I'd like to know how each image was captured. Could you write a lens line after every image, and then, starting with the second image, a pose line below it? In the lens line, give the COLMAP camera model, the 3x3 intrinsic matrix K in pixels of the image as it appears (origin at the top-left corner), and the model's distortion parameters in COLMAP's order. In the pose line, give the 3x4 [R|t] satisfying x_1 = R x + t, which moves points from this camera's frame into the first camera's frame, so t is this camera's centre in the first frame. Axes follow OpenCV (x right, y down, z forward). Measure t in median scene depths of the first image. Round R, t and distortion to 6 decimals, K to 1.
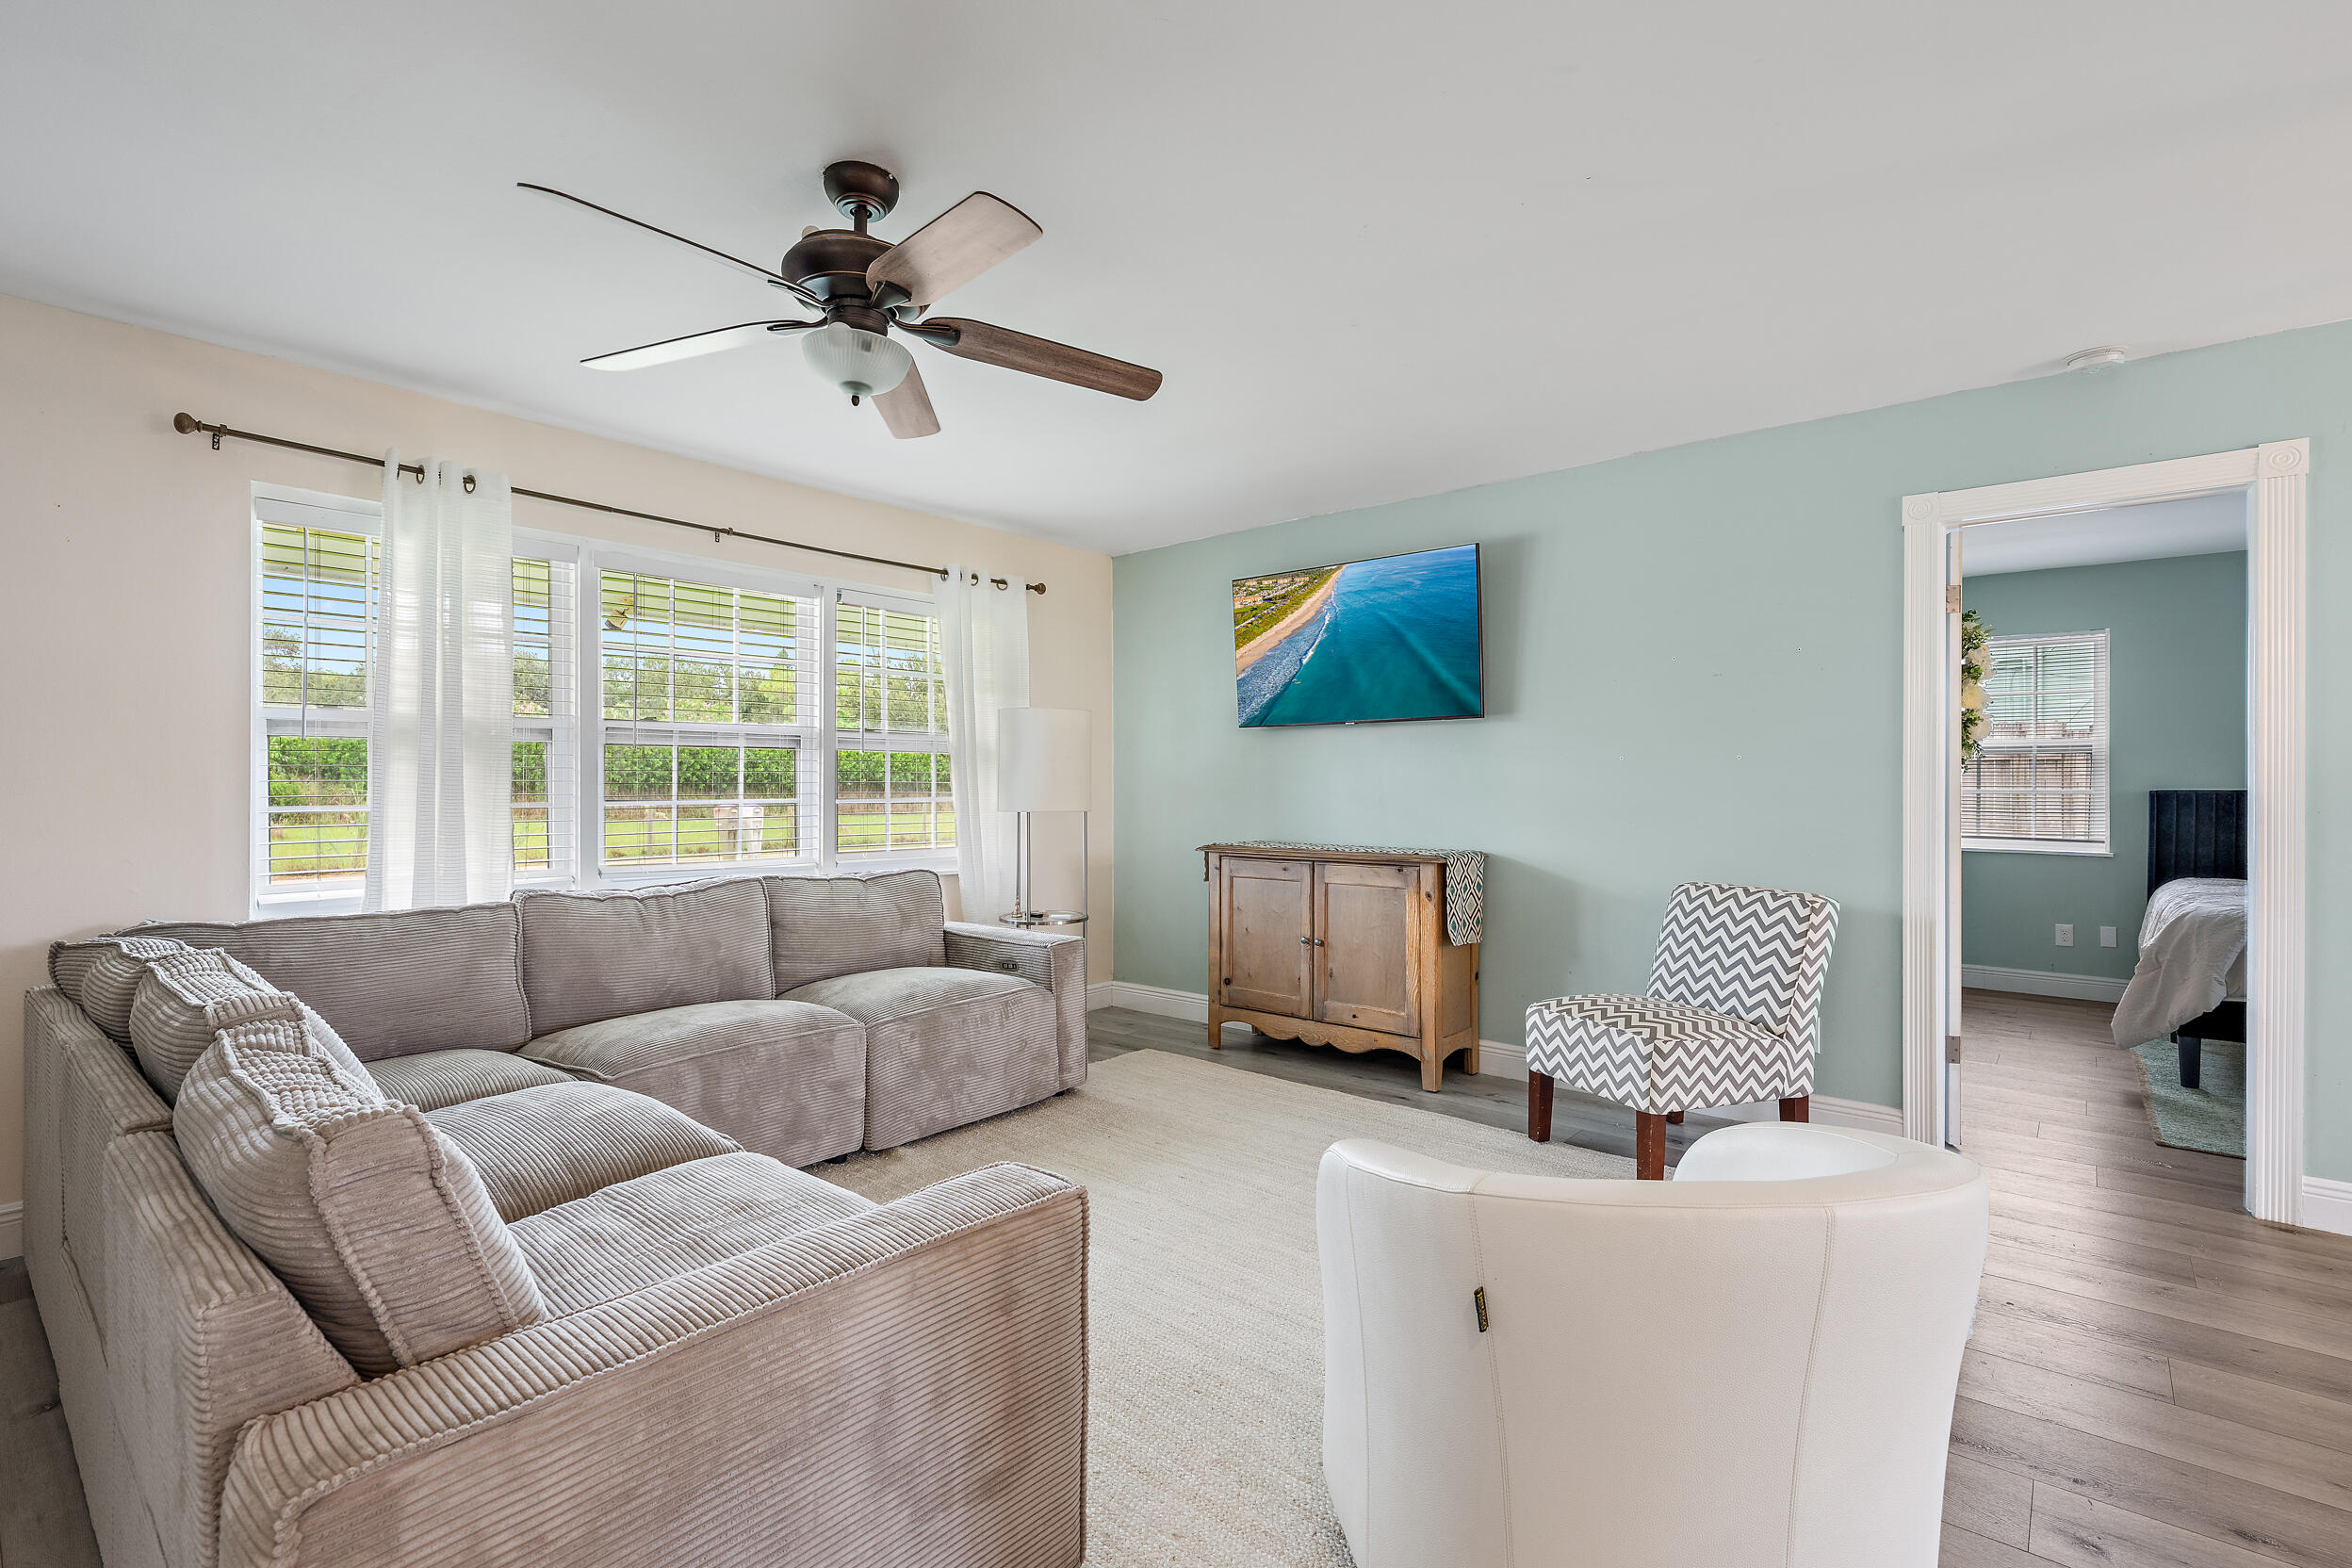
lens RADIAL K [[1062.7, 0, 1176.0], [0, 1062.7, 784.0], [0, 0, 1]] dist [0.000971, 0.000413]
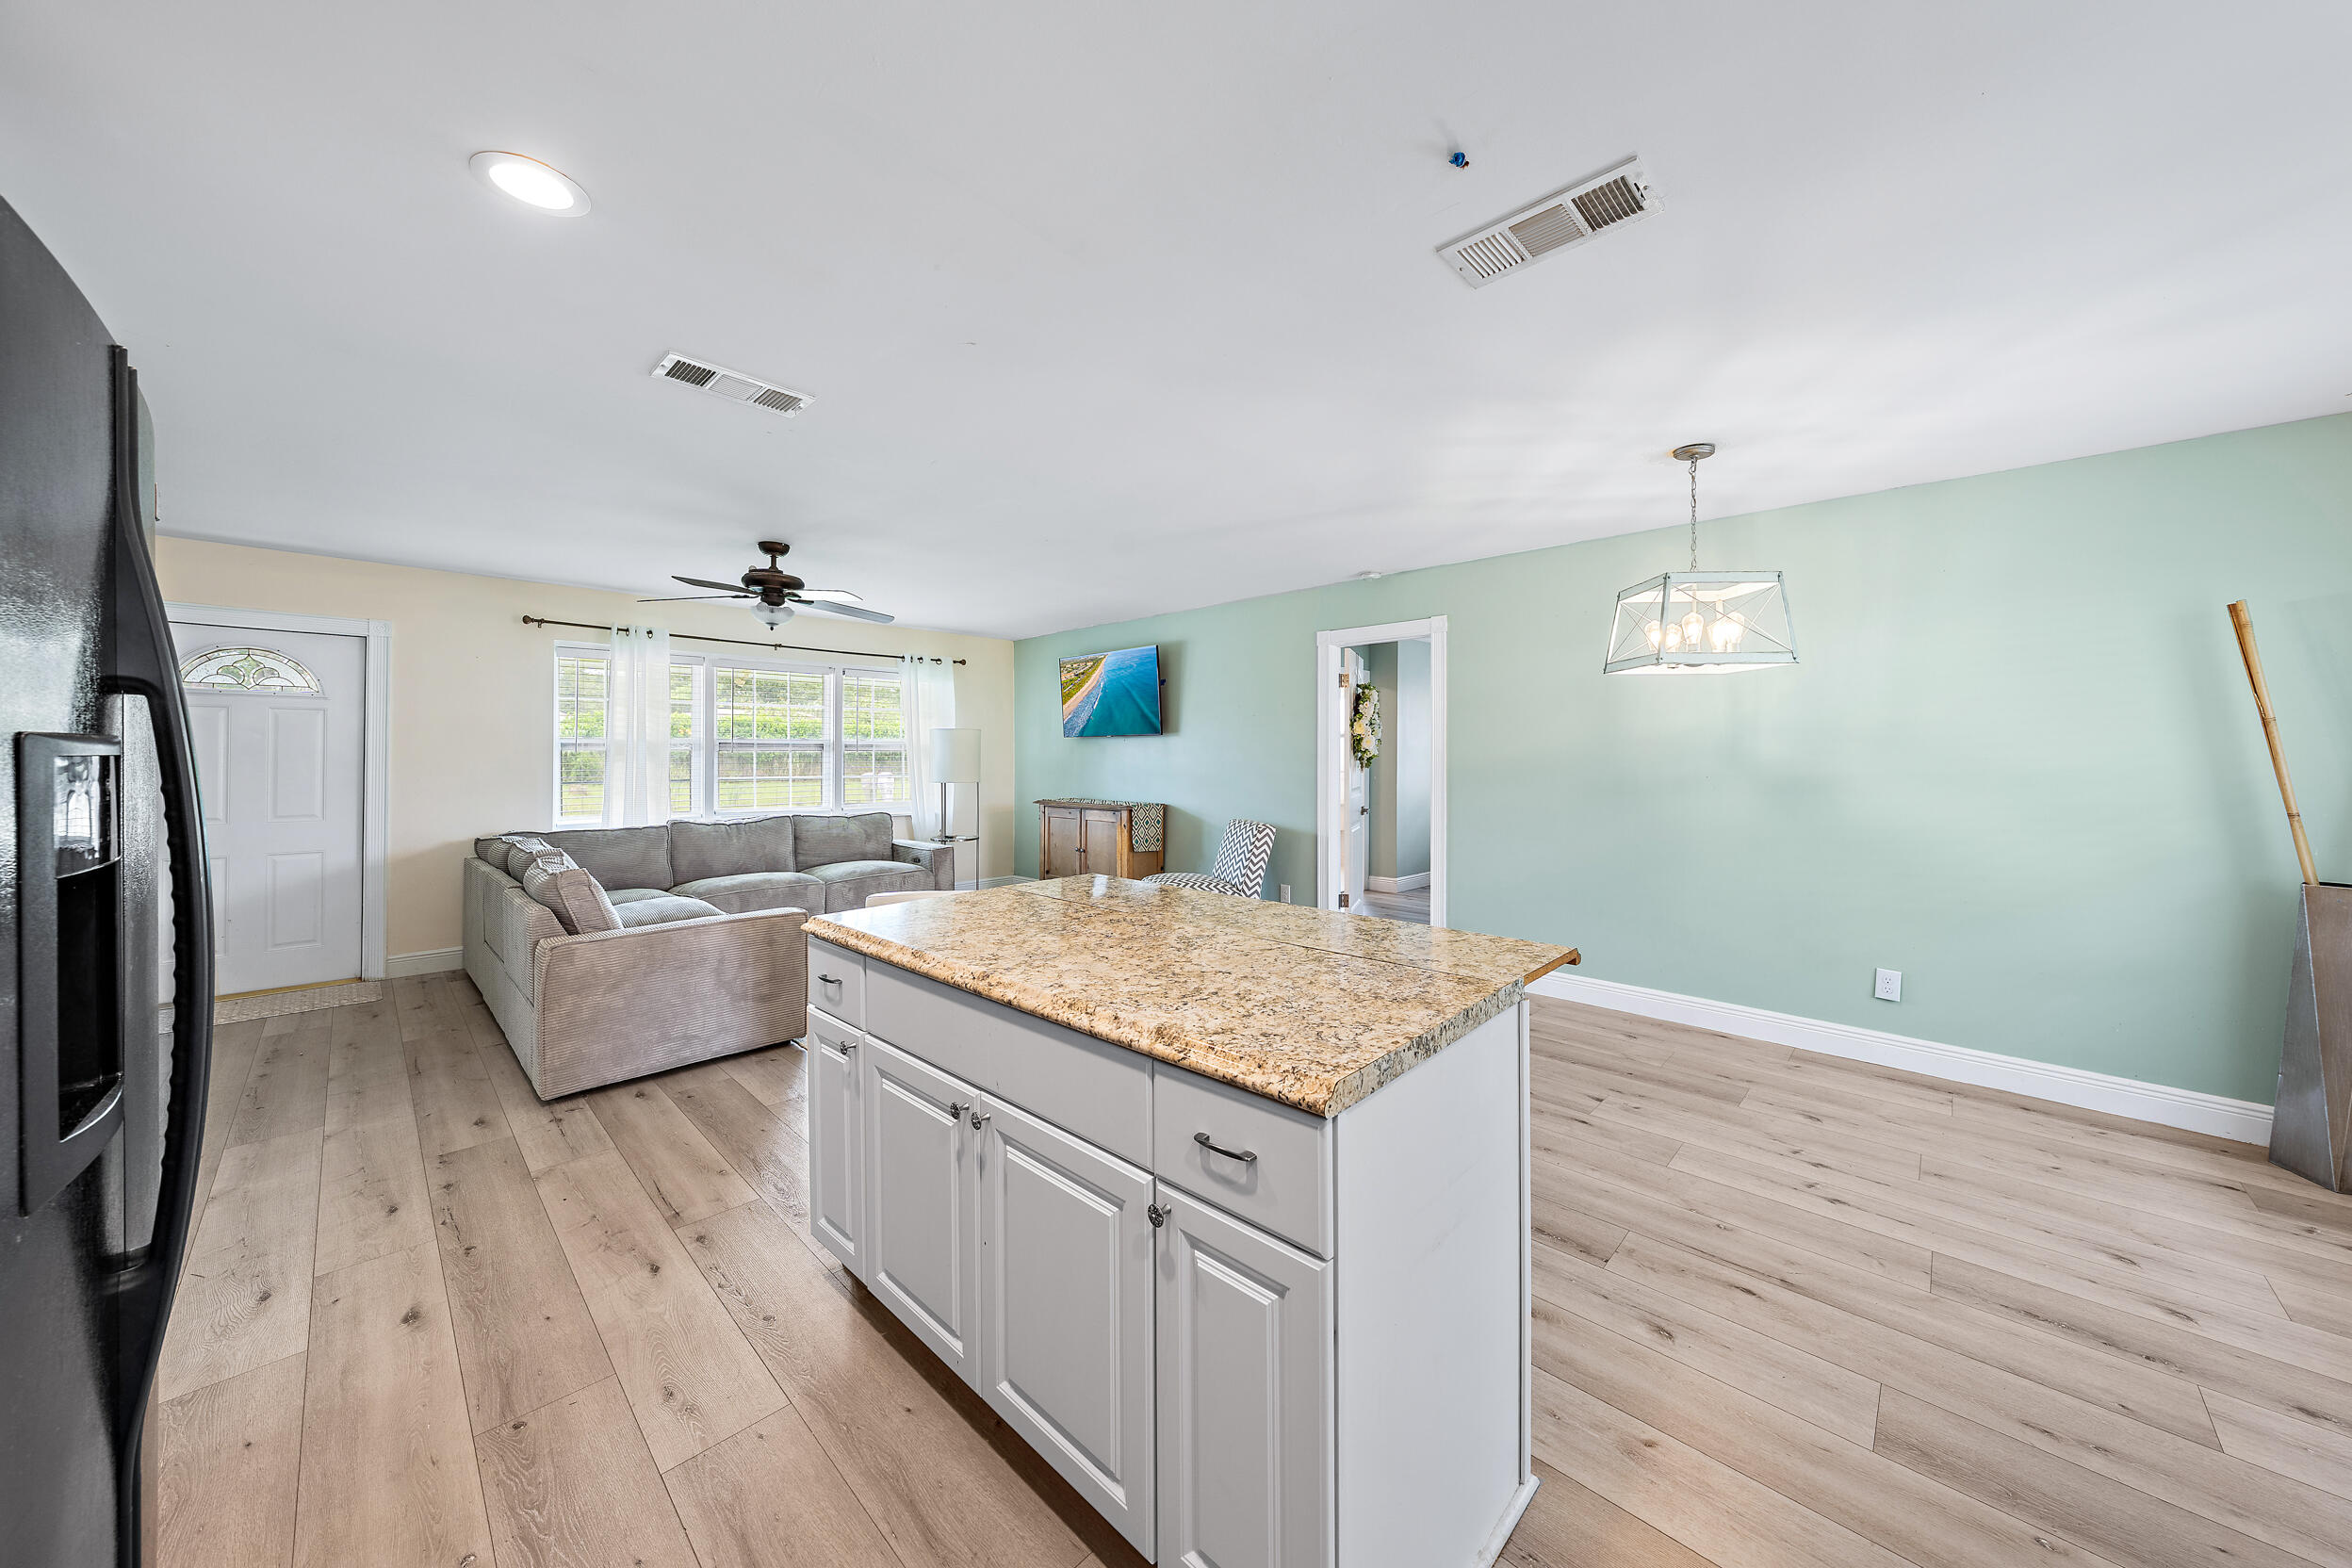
lens RADIAL K [[794.7, 0, 1186.9], [0, 794.7, 750.4], [0, 0, 1]] dist [-0.000698, -0.000101]
pose [[0.998490, -0.002097, -0.054894, 0.480734], [0.001794, 0.999983, -0.005569, -0.029248], [0.054904, 0.005462, 0.998477, -0.518811]]
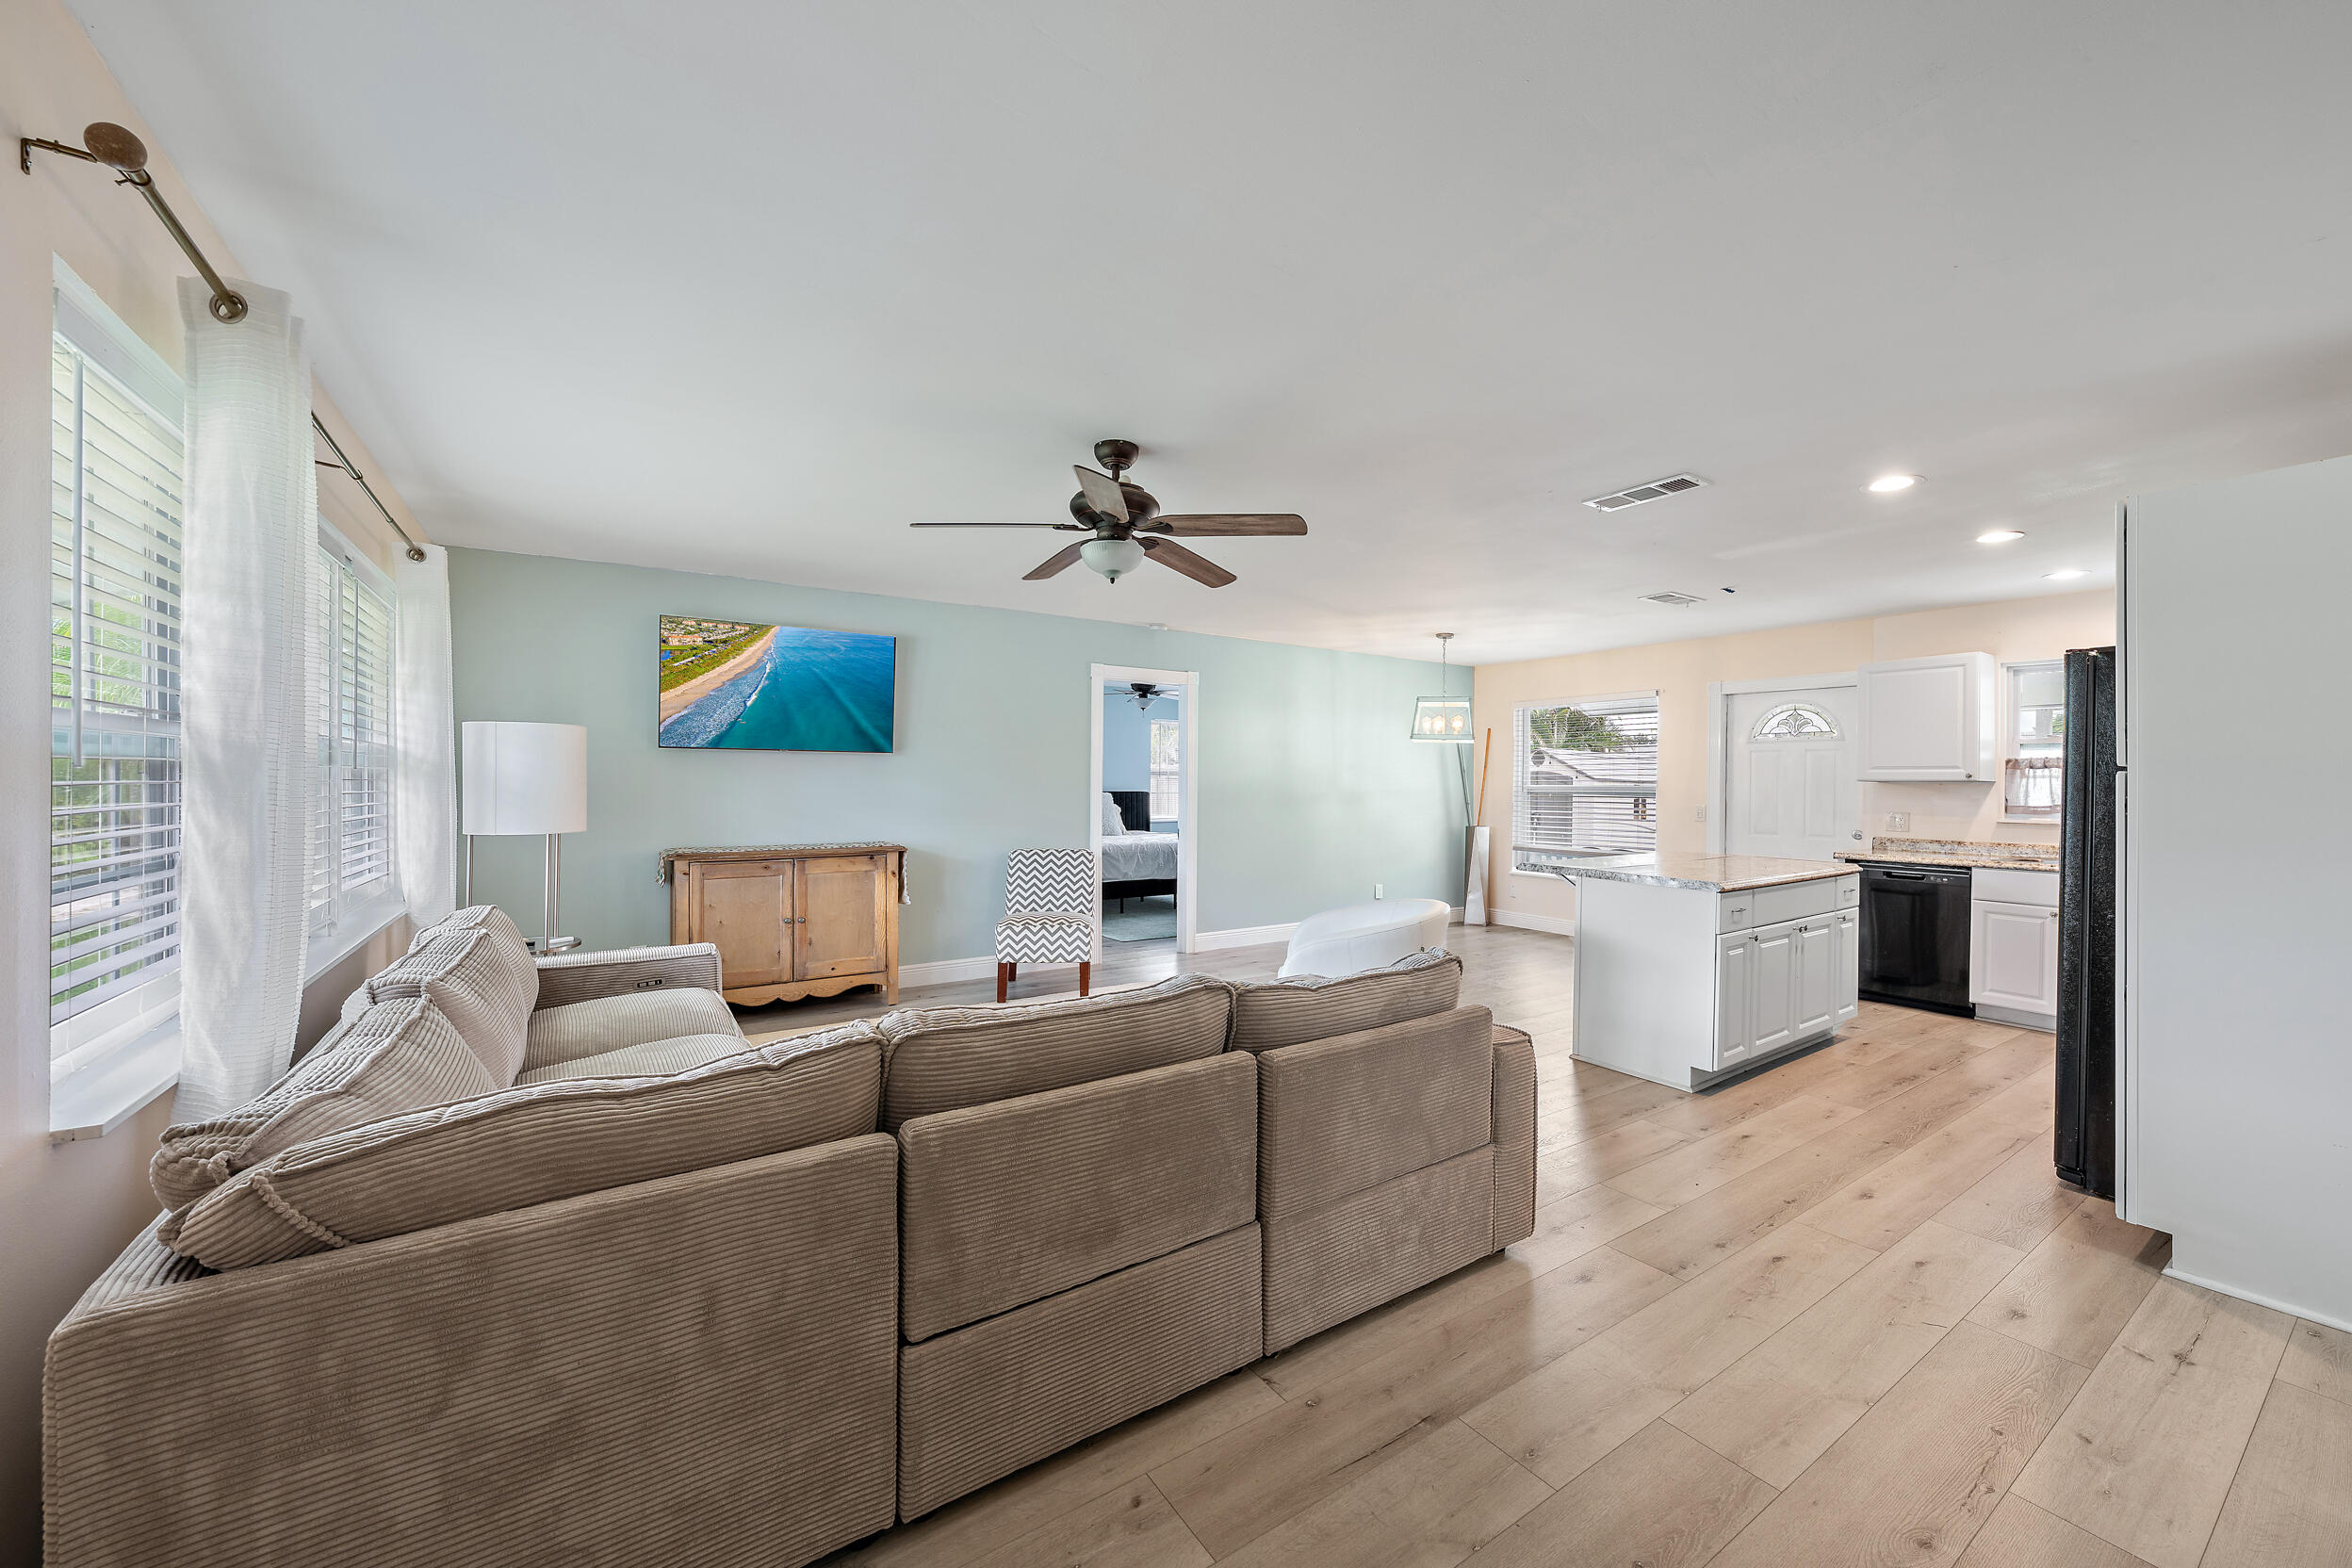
lens RADIAL K [[874.8, 0, 1176.0], [0, 874.8, 784.0], [0, 0, 1]] dist [-0.000274, 0.000030]
pose [[0.282473, -0.004964, 0.959262, -0.910401], [-0.006987, 0.999949, 0.007232, -0.034856], [-0.959250, -0.008745, 0.282424, 0.306732]]
